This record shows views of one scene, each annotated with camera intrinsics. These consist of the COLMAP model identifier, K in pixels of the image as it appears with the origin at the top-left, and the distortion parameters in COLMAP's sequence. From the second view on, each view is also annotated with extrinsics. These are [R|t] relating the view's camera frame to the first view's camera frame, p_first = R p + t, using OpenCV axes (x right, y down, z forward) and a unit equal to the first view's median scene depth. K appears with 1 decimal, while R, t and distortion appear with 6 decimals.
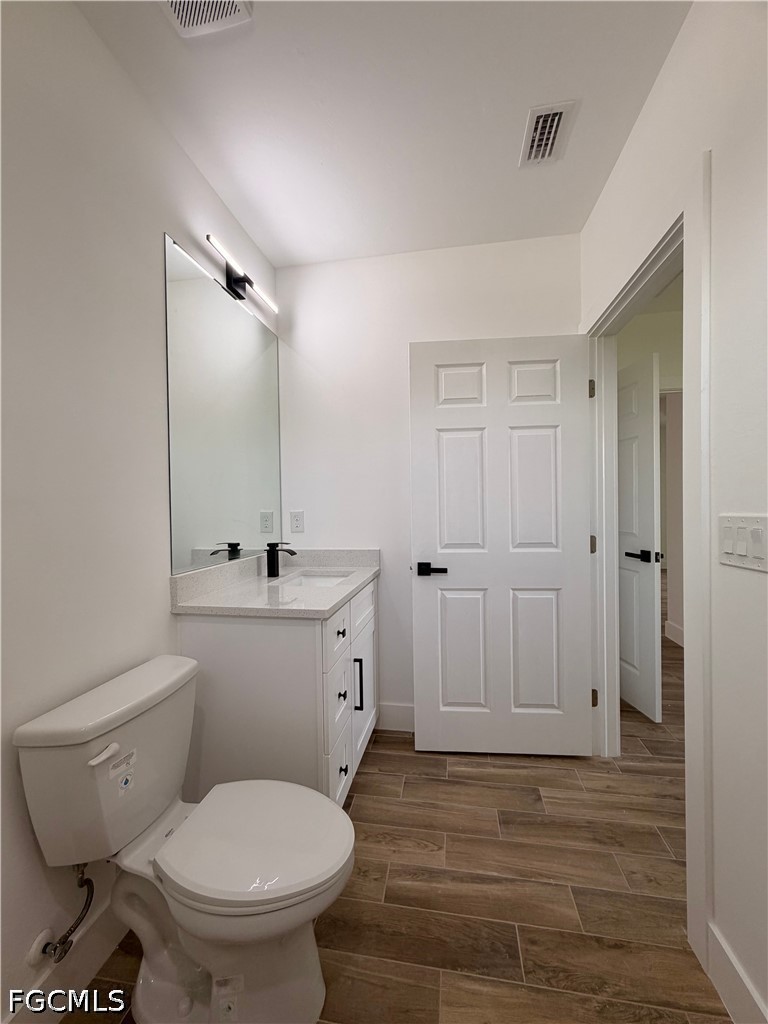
lens RADIAL K [[411.1, 0, 384.0], [0, 411.1, 512.0], [0, 0, 1]] dist [-0.001181, 0.000933]
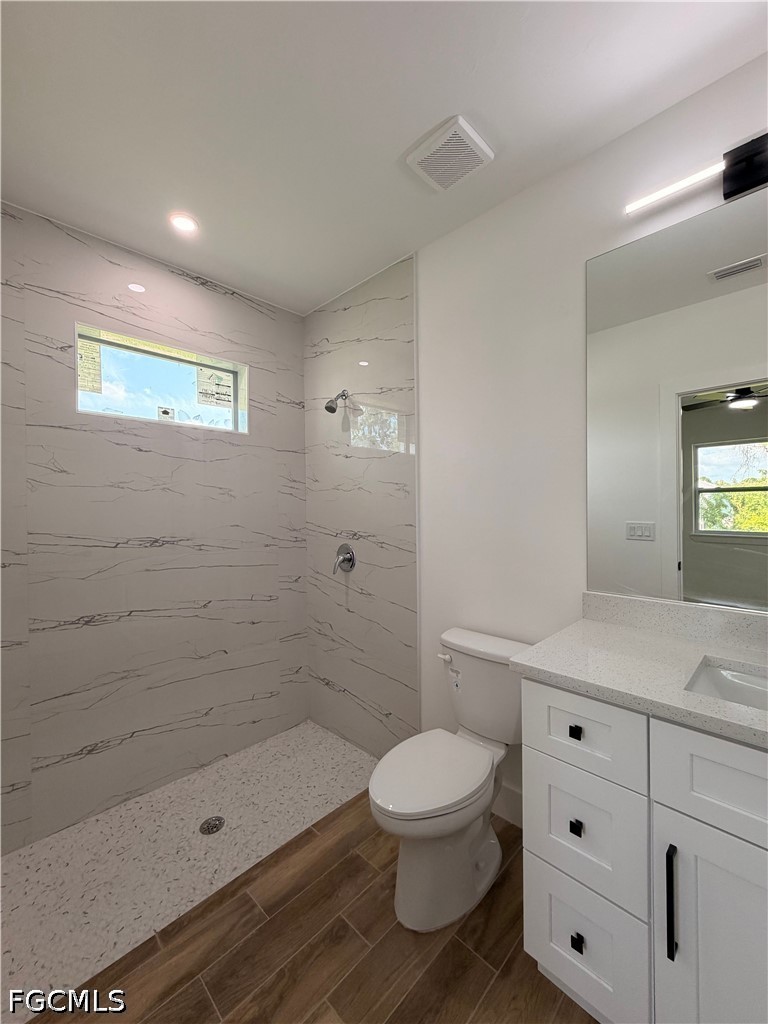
lens RADIAL K [[411.1, 0, 384.0], [0, 411.1, 512.0], [0, 0, 1]] dist [-0.001181, 0.000933]
pose [[-0.581903, 0.035096, -0.812501, 0.824764], [0.009883, 0.999300, 0.036087, -0.115070], [0.813198, 0.012969, -0.581842, 1.576788]]
